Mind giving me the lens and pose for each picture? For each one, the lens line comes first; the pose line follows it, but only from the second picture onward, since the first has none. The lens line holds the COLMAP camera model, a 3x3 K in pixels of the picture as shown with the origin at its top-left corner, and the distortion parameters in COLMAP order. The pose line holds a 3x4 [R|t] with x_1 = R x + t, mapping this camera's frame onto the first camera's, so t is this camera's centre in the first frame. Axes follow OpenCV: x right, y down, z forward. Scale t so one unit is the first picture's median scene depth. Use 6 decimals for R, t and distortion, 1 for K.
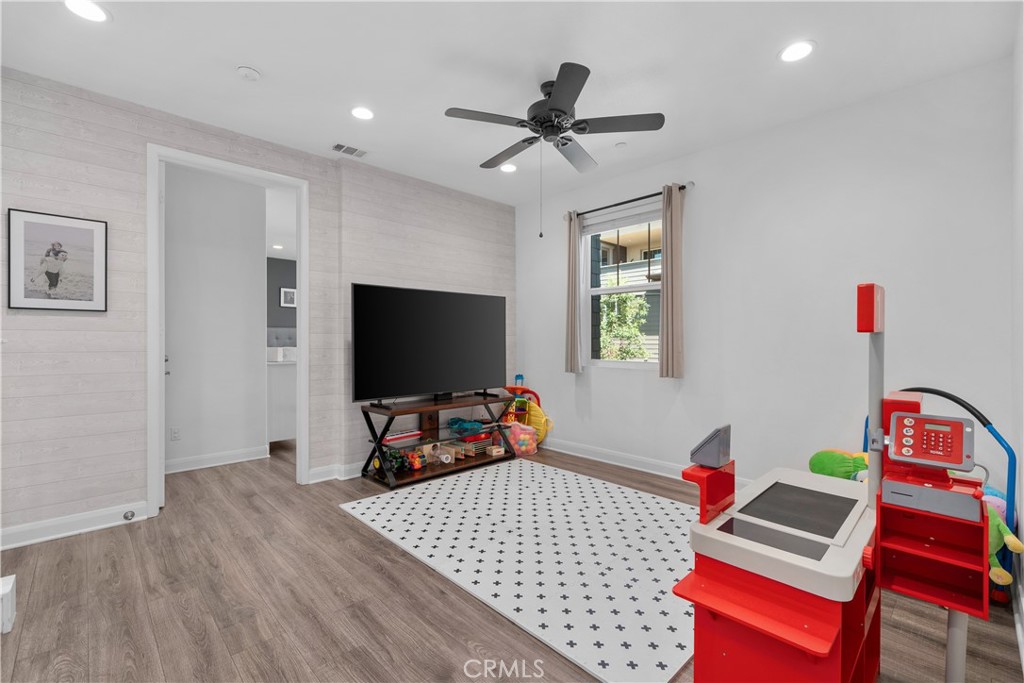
lens RADIAL K [[443.6, 0, 513.6], [0, 443.6, 343.0], [0, 0, 1]] dist [-0.004039, -0.000309]
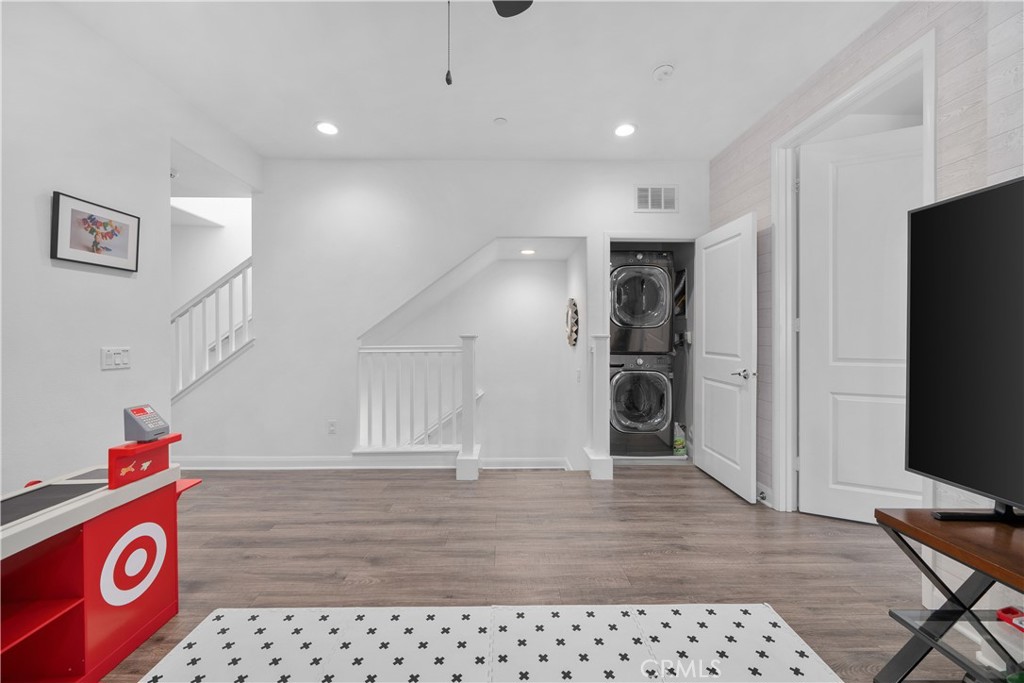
lens RADIAL K [[398.3, 0, 509.9], [0, 398.3, 336.1], [0, 0, 1]] dist [-0.000272, 0.000010]
pose [[-0.682492, 0.003628, -0.730884, 0.286242], [-0.000283, 0.999986, 0.005228, -0.012014], [0.730893, 0.003775, -0.682481, 1.247937]]
